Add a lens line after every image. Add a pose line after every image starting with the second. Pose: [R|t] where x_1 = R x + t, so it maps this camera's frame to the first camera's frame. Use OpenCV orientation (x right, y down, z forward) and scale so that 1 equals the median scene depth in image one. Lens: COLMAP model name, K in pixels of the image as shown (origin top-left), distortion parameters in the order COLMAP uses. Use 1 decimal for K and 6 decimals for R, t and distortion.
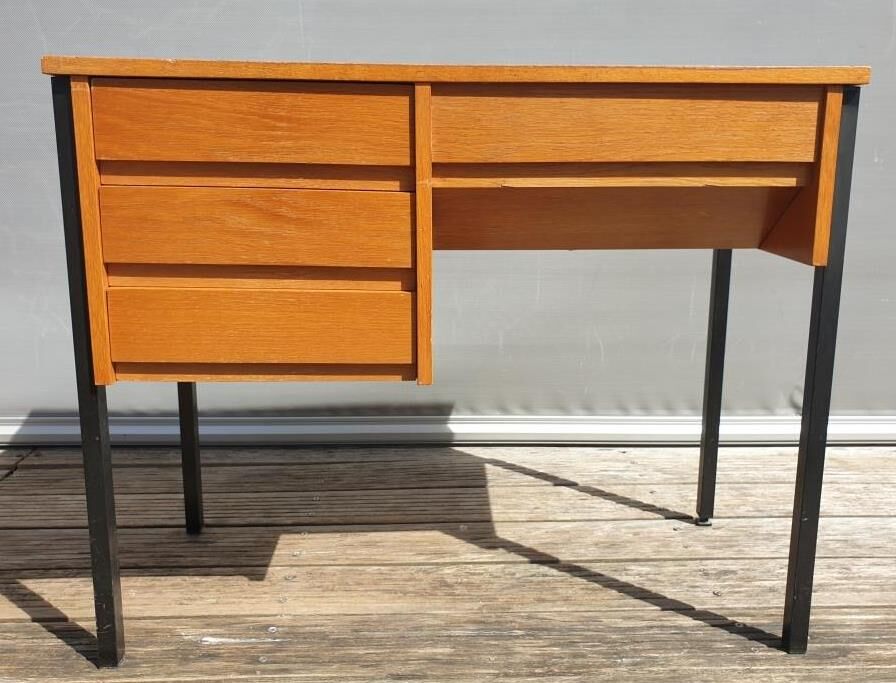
lens RADIAL K [[793.1, 0, 451.4], [0, 793.1, 360.2], [0, 0, 1]] dist [-0.066818, 0.125300]
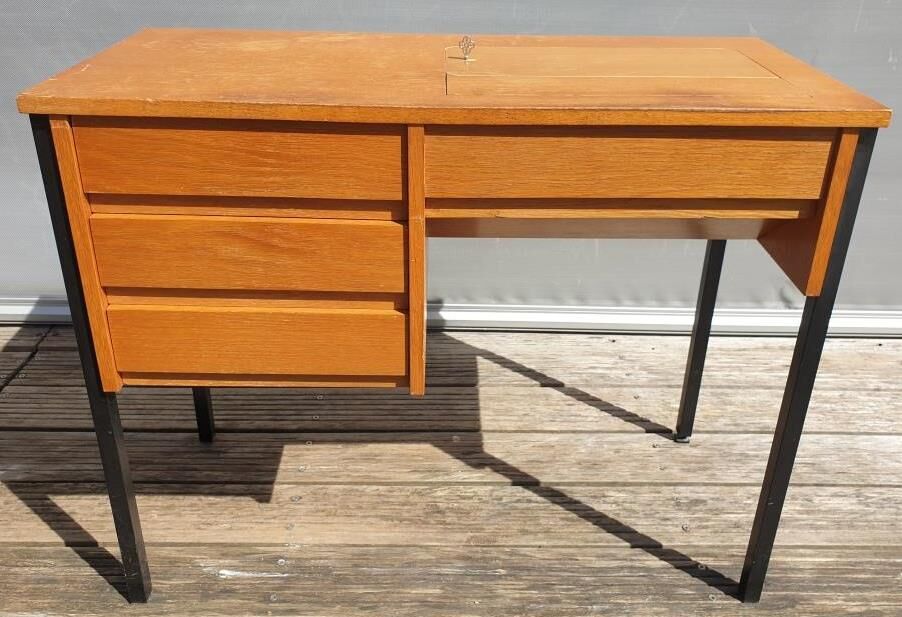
lens RADIAL K [[773.6, 0, 441.2], [0, 773.6, 301.0], [0, 0, 1]] dist [-0.033808, 0.069454]
pose [[0.999711, 0.017683, -0.016307, 0.010365], [-0.013228, 0.970372, 0.241254, -0.276835], [0.020090, -0.240969, 0.970325, 0.031146]]
